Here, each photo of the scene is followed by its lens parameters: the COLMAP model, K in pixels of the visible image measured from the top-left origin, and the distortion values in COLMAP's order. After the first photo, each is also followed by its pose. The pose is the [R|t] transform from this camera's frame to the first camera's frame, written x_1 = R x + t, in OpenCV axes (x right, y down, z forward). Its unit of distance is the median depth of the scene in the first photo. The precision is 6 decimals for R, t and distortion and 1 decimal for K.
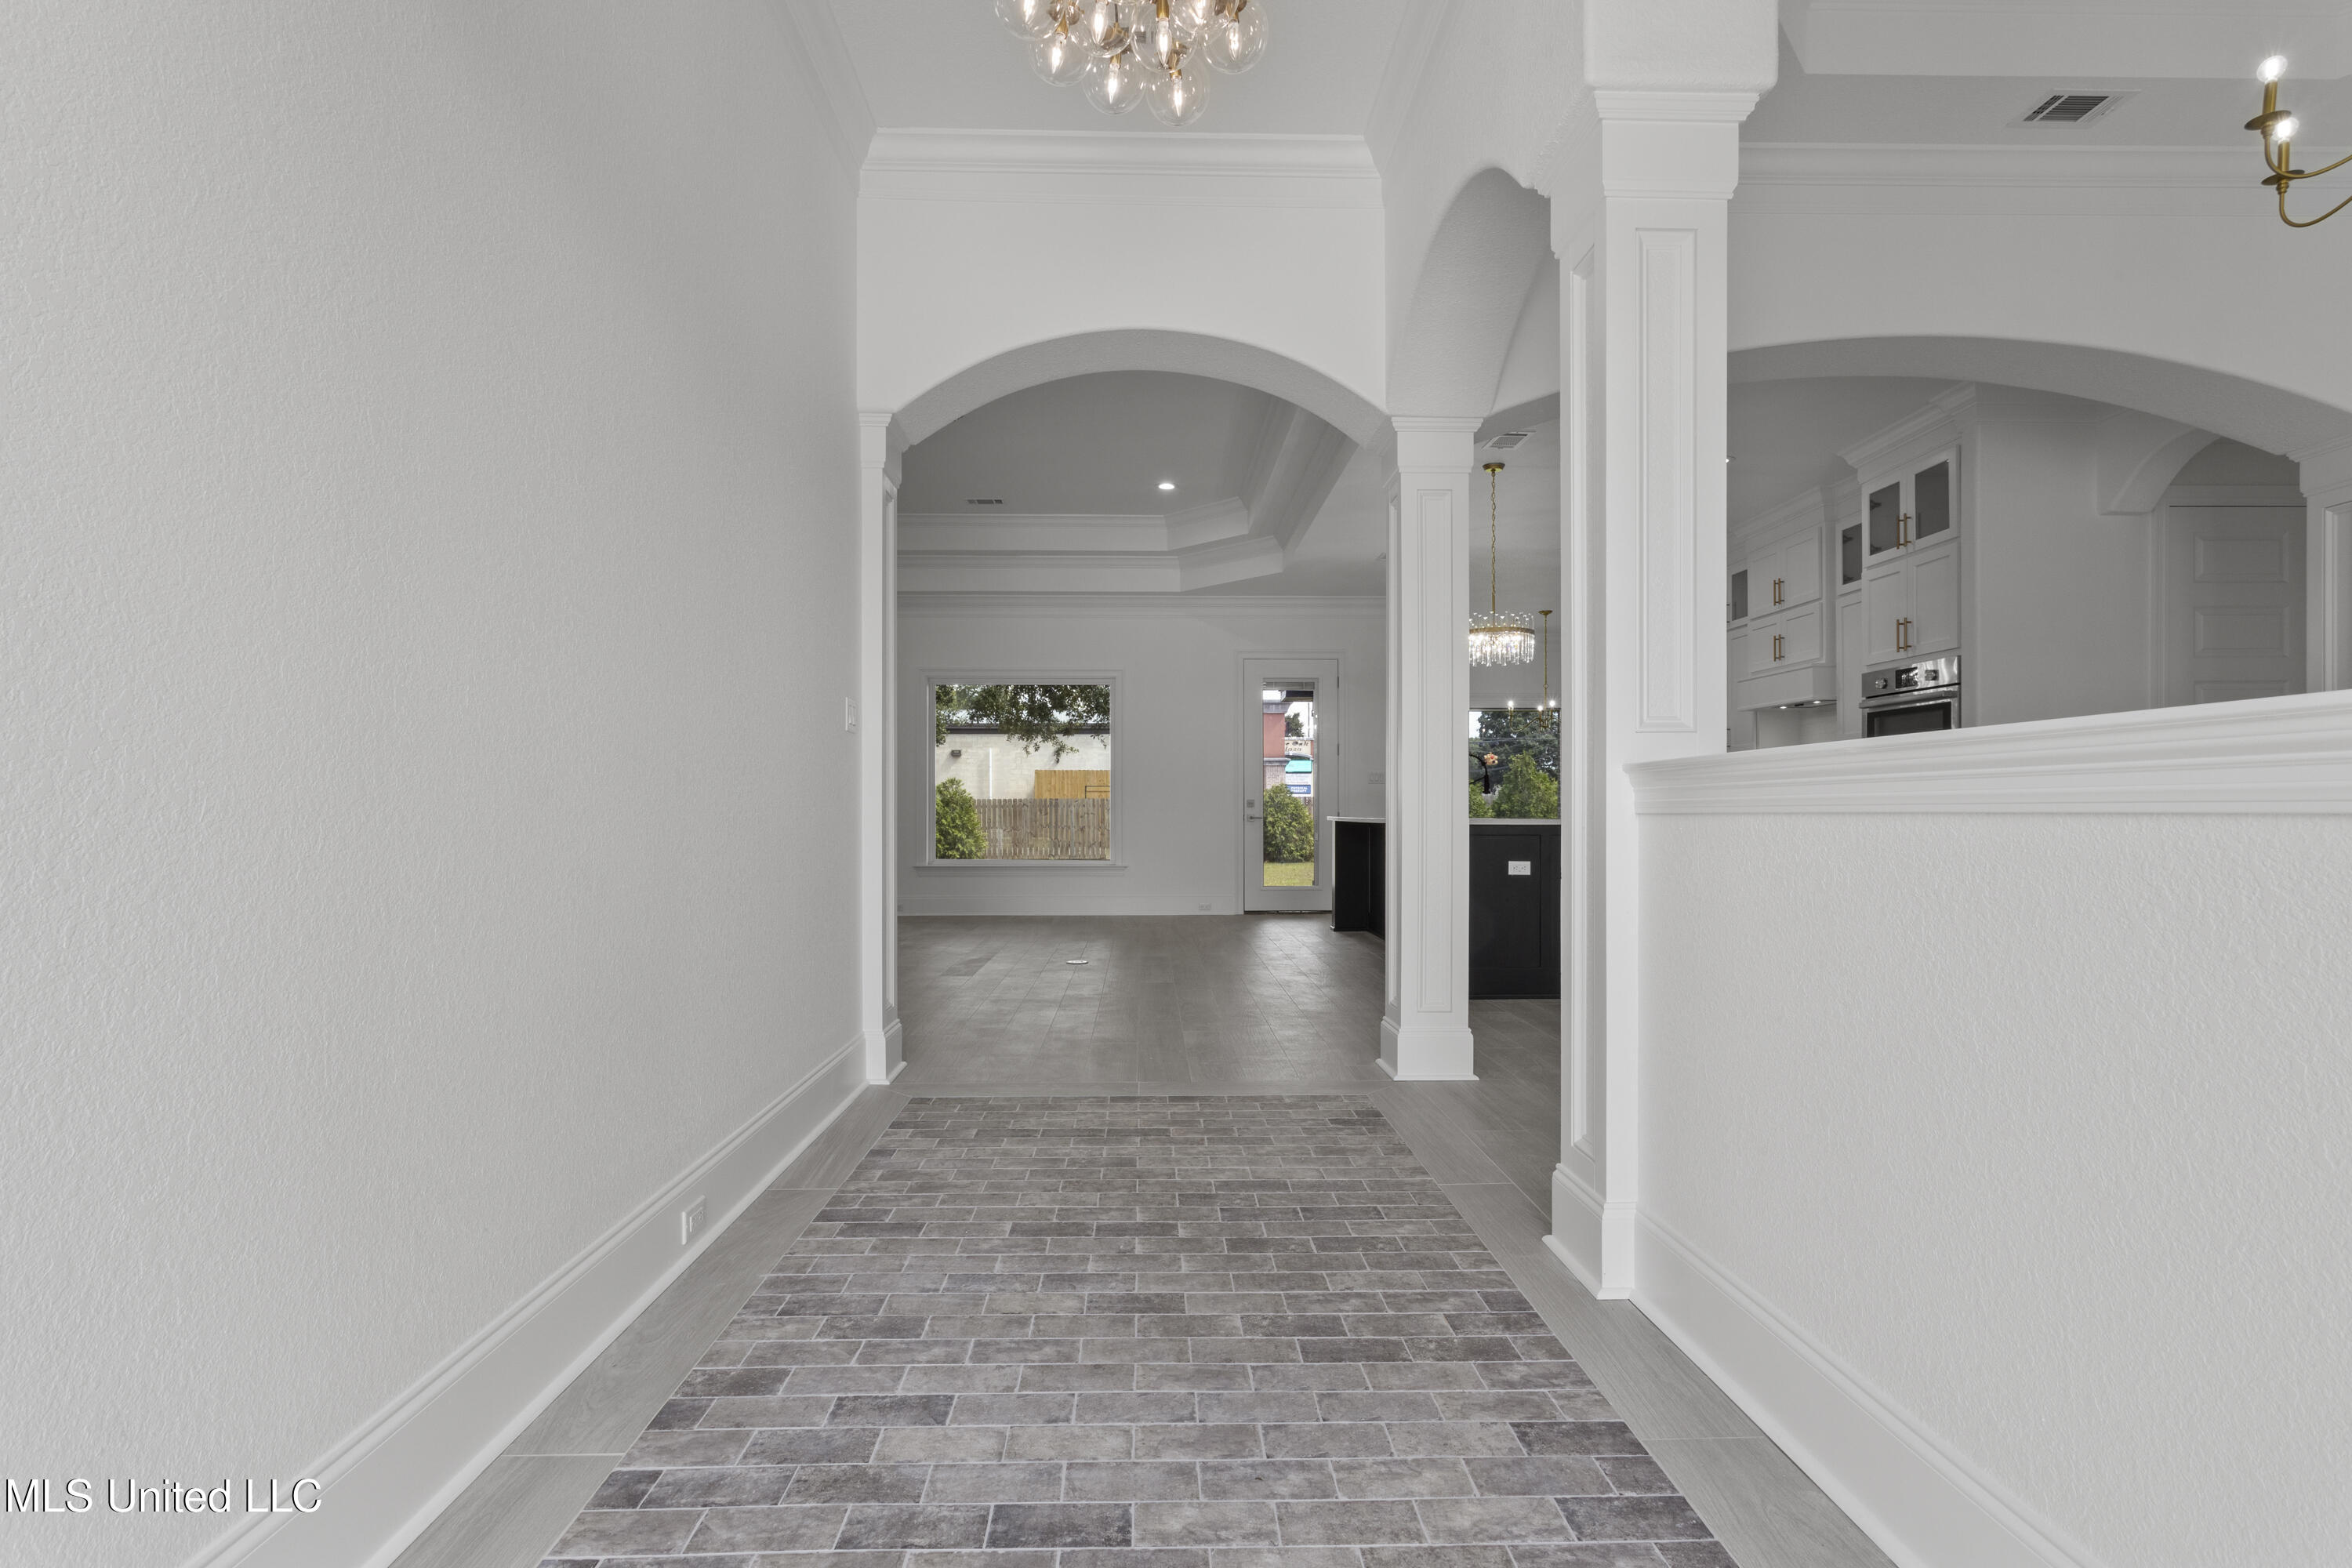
lens RADIAL K [[1114.0, 0, 1177.0], [0, 1114.0, 800.0], [0, 0, 1]] dist [0.000711, 0.001301]
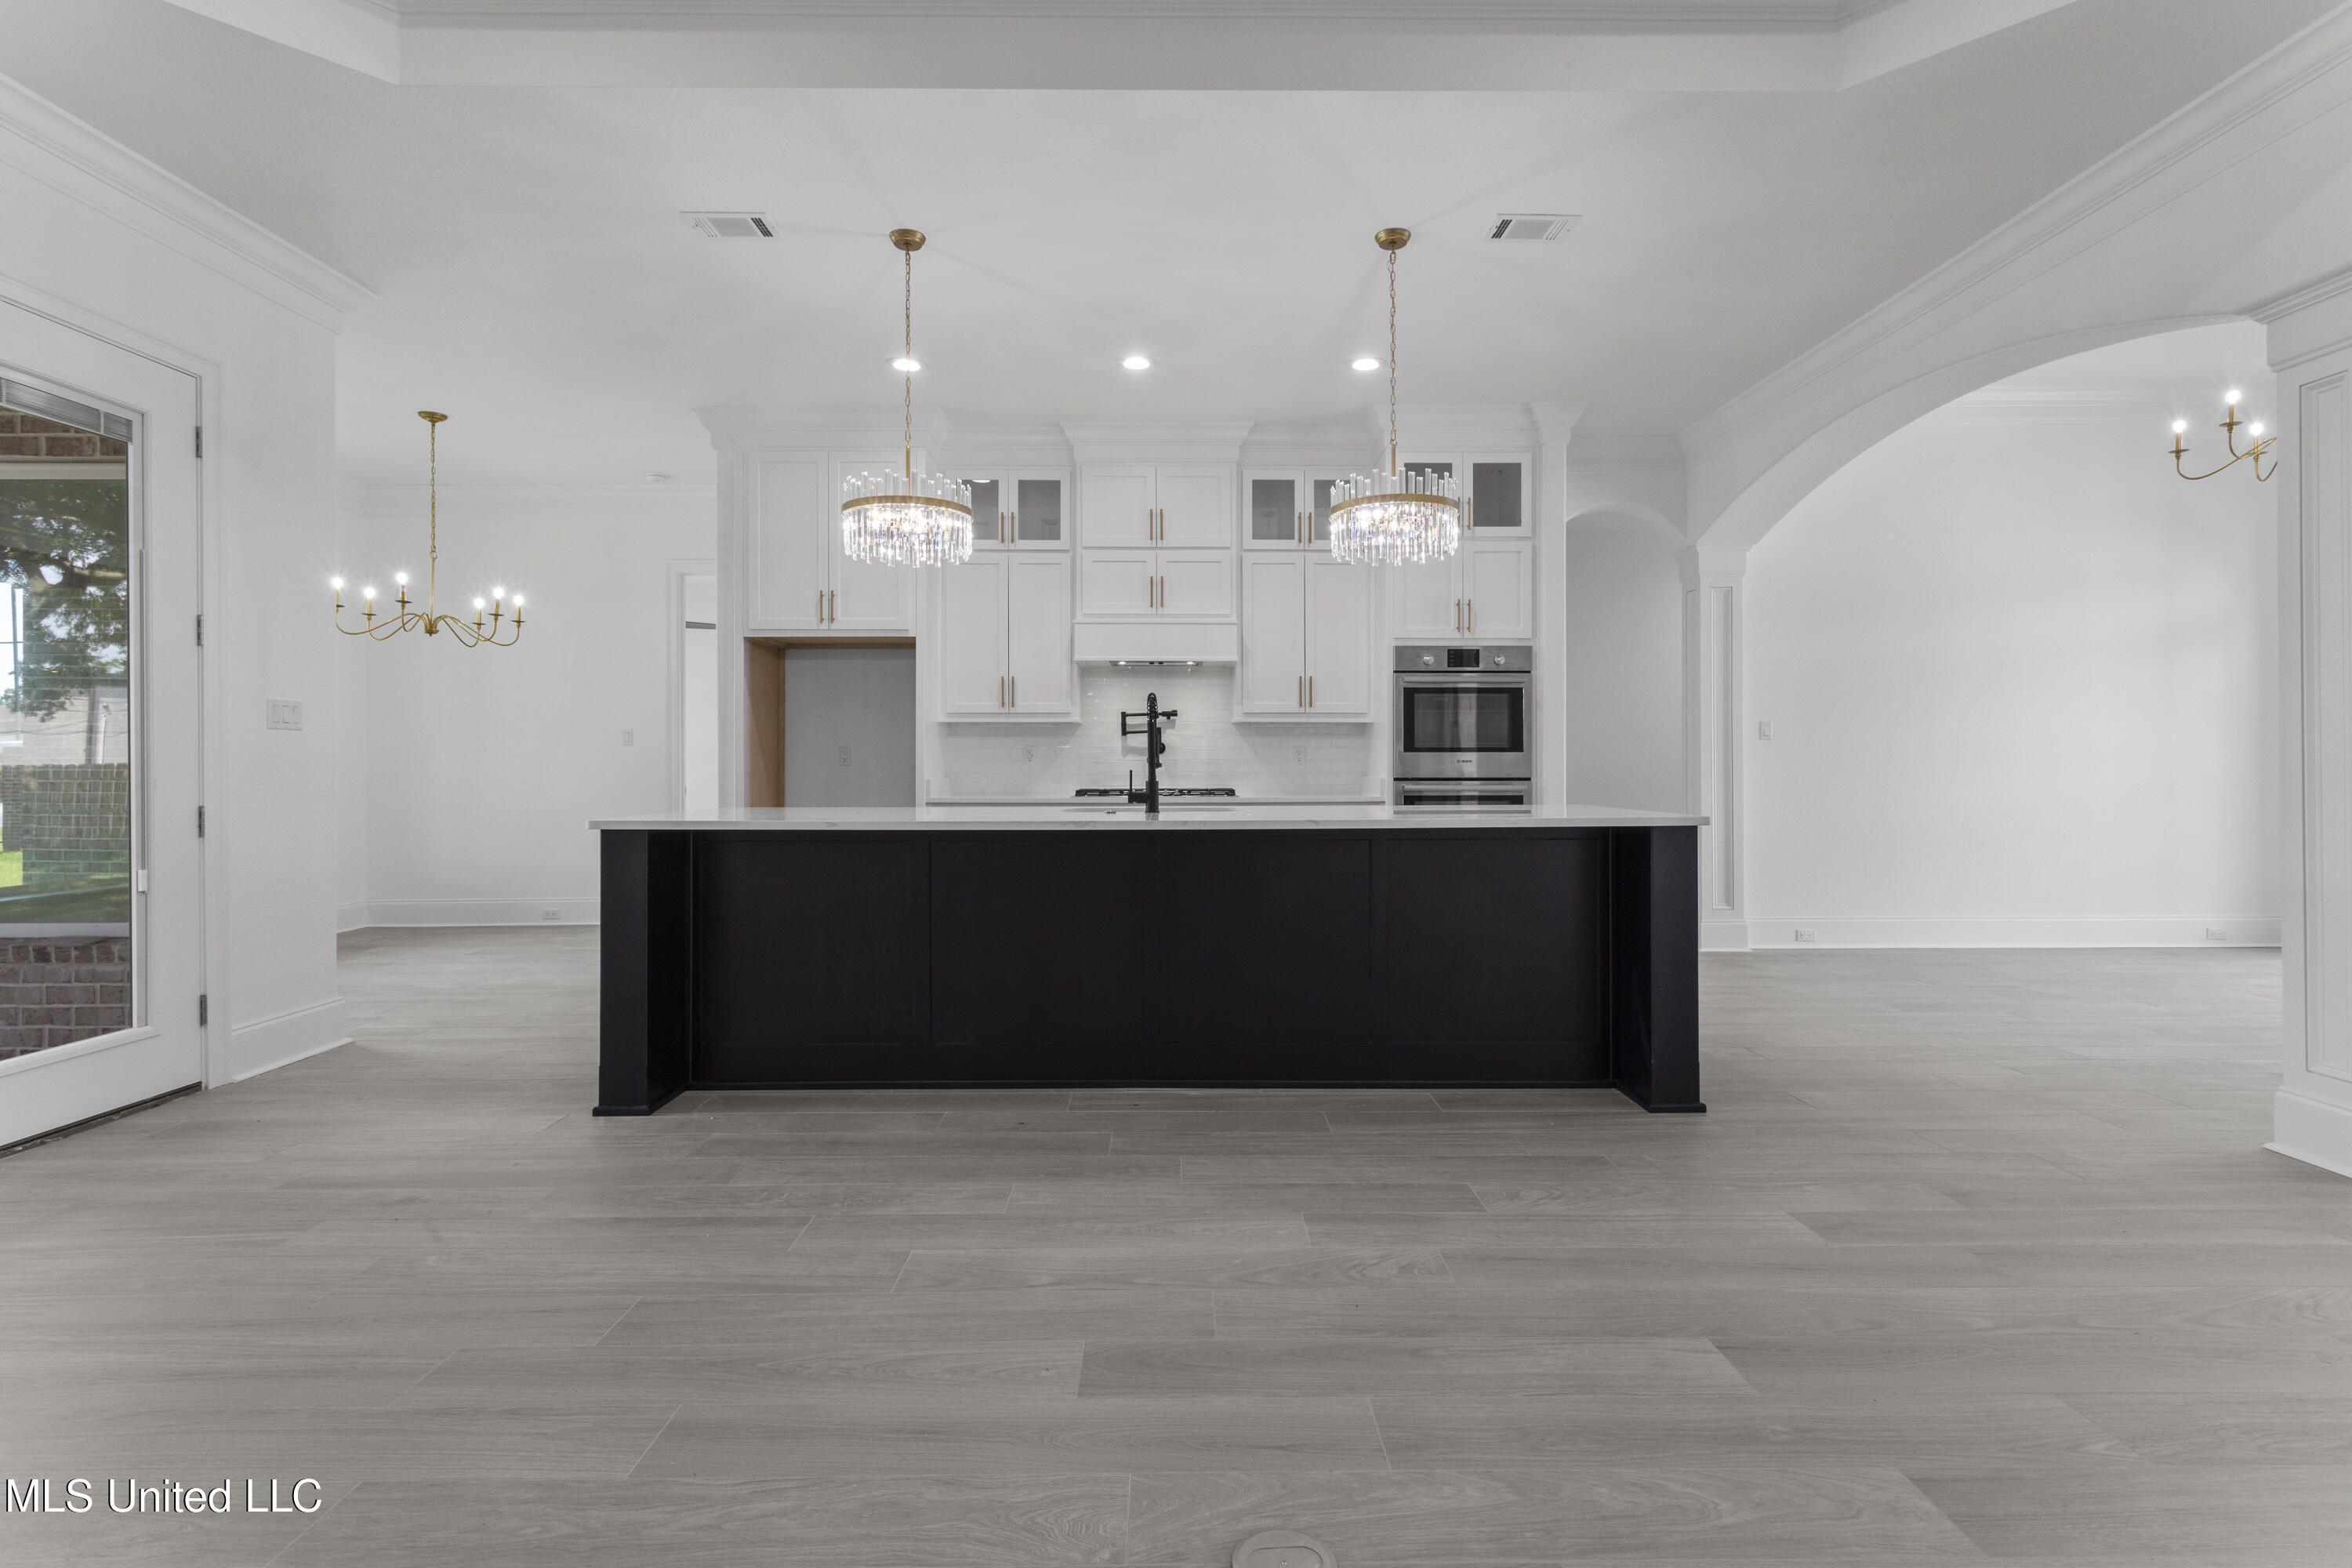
lens RADIAL K [[1114.0, 0, 1175.5], [0, 1114.0, 765.1], [0, 0, 1]] dist [0.000711, 0.001301]
pose [[0.019342, 0.003749, 0.999806, -0.345697], [-0.008643, 0.999956, -0.003582, -0.005637], [-0.999776, -0.008572, 0.019373, 1.158052]]
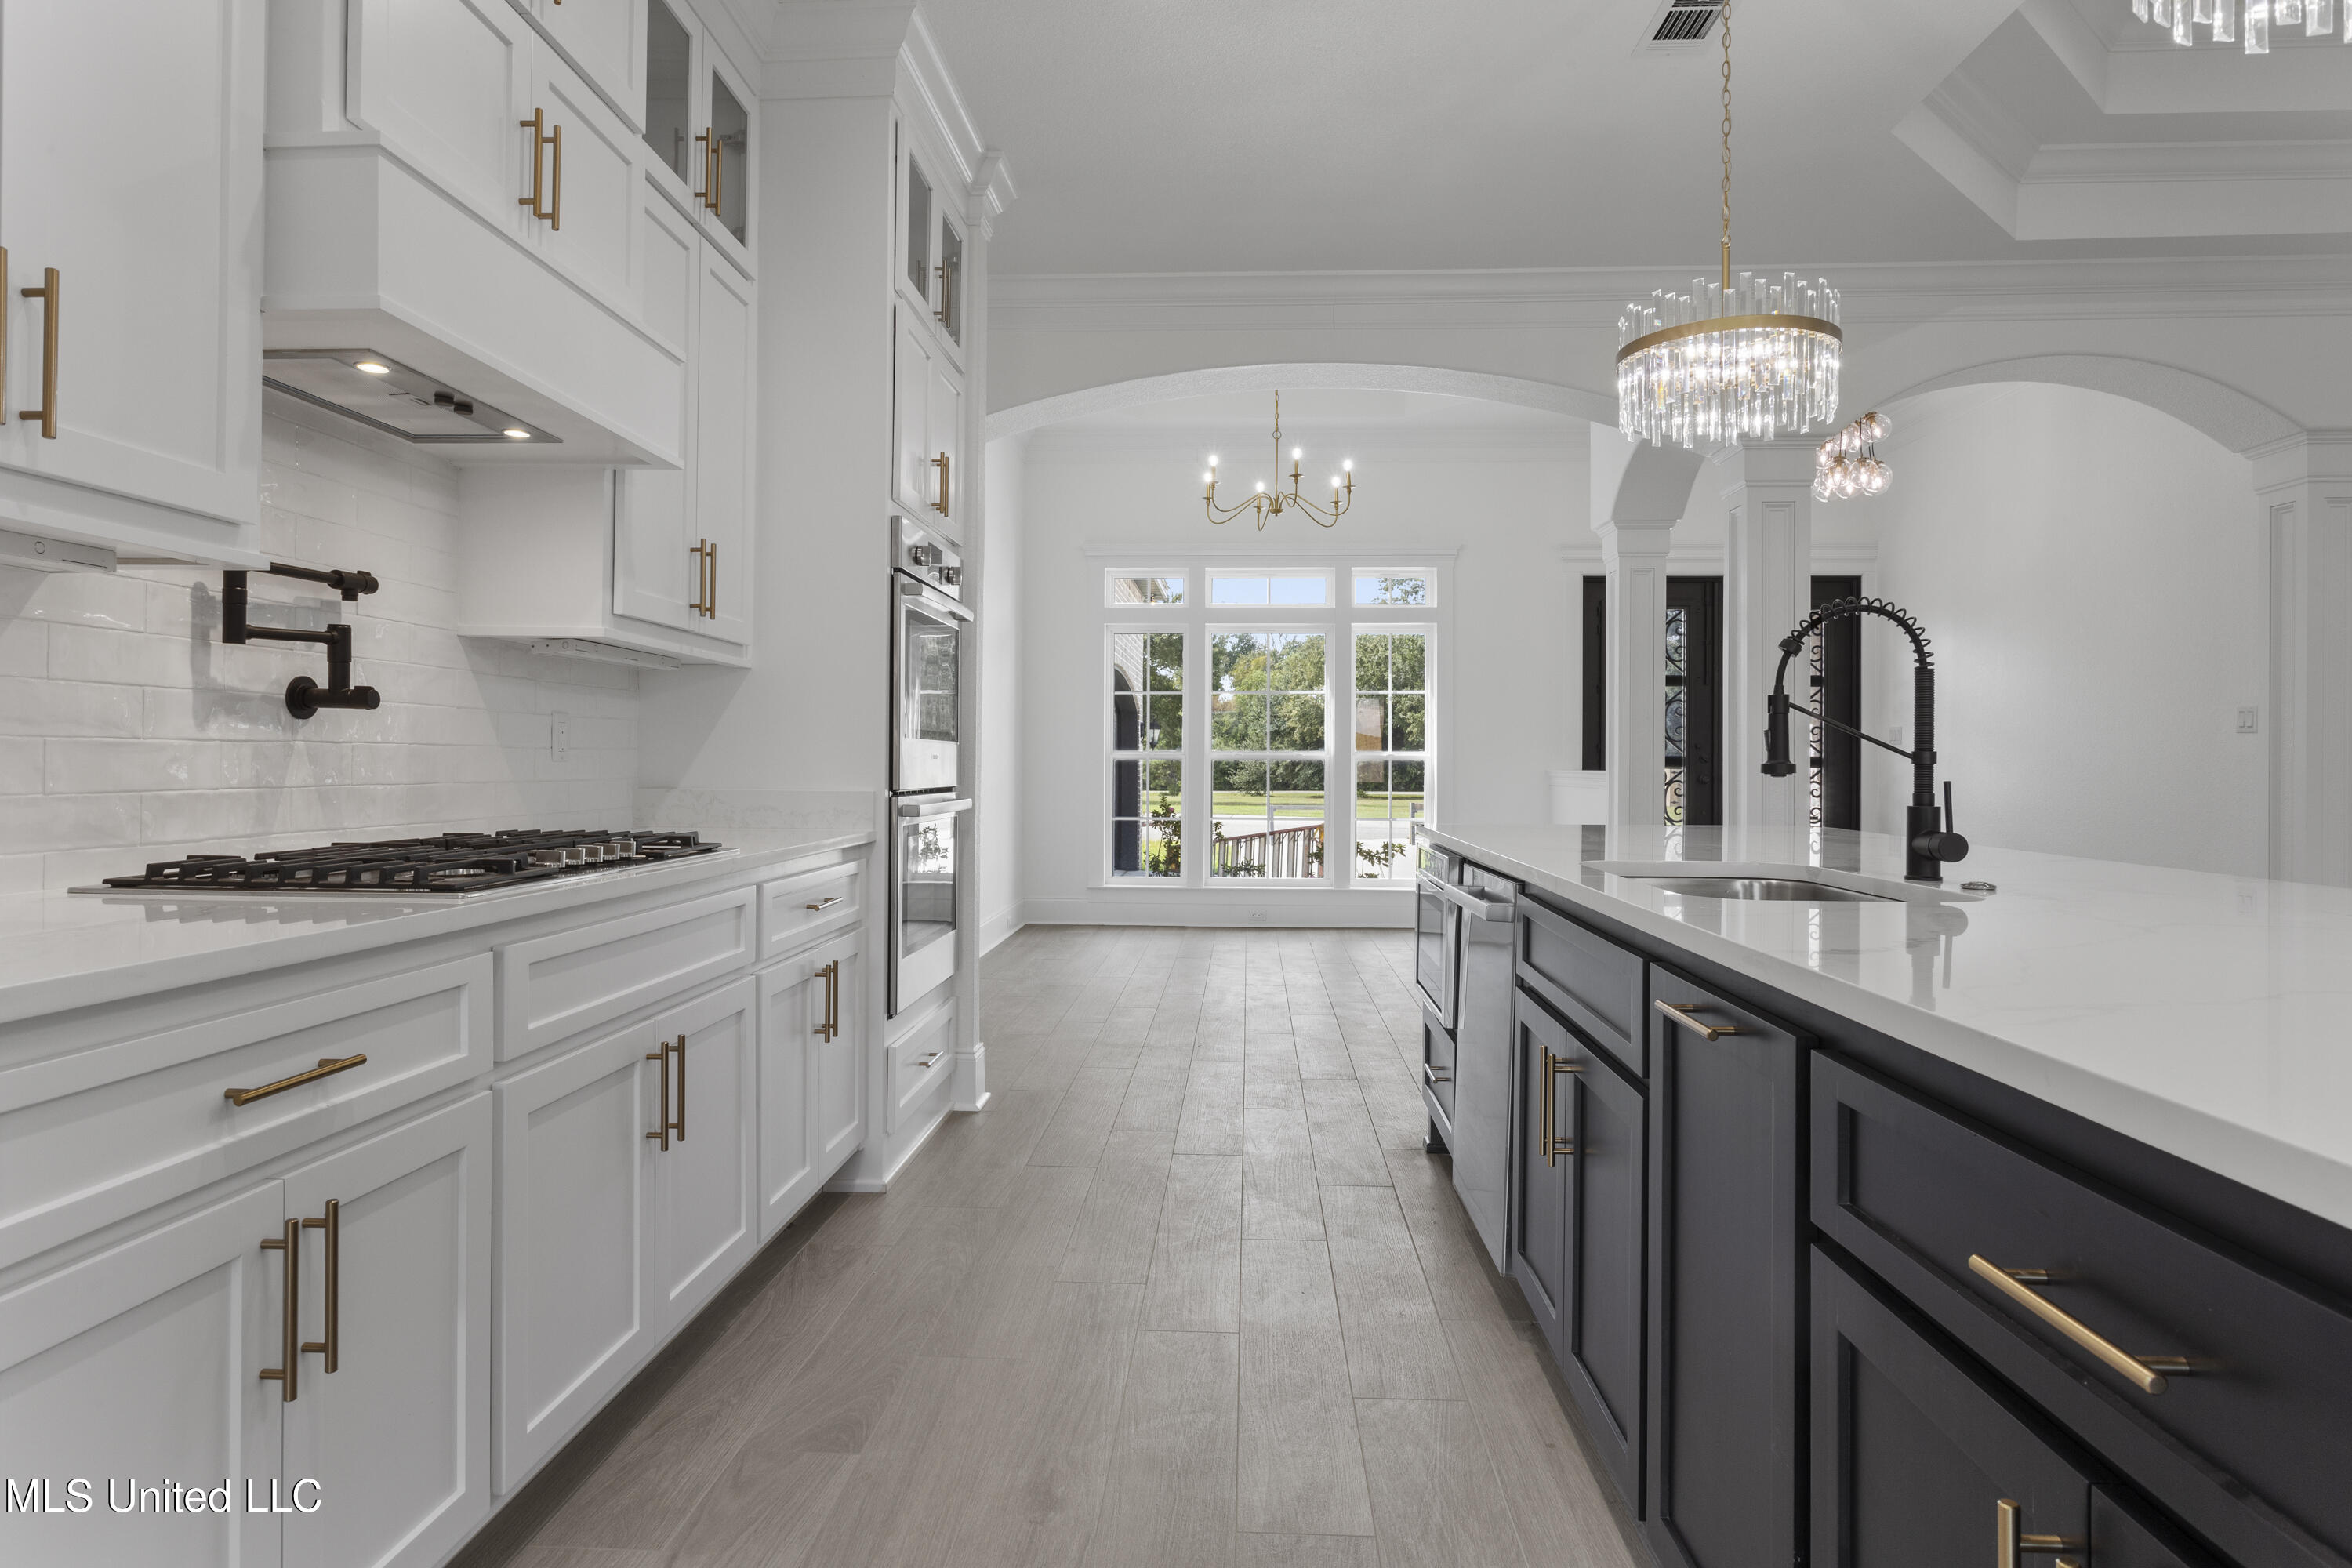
lens RADIAL K [[1324.5, 0, 1165.5], [0, 1324.5, 765.6], [0, 0, 1]] dist [-0.006373, -0.000148]
pose [[-0.996226, -0.003500, 0.086727, 0.453655], [-0.004351, 0.999944, -0.009634, -0.005137], [-0.086688, -0.009975, -0.996186, 1.522832]]
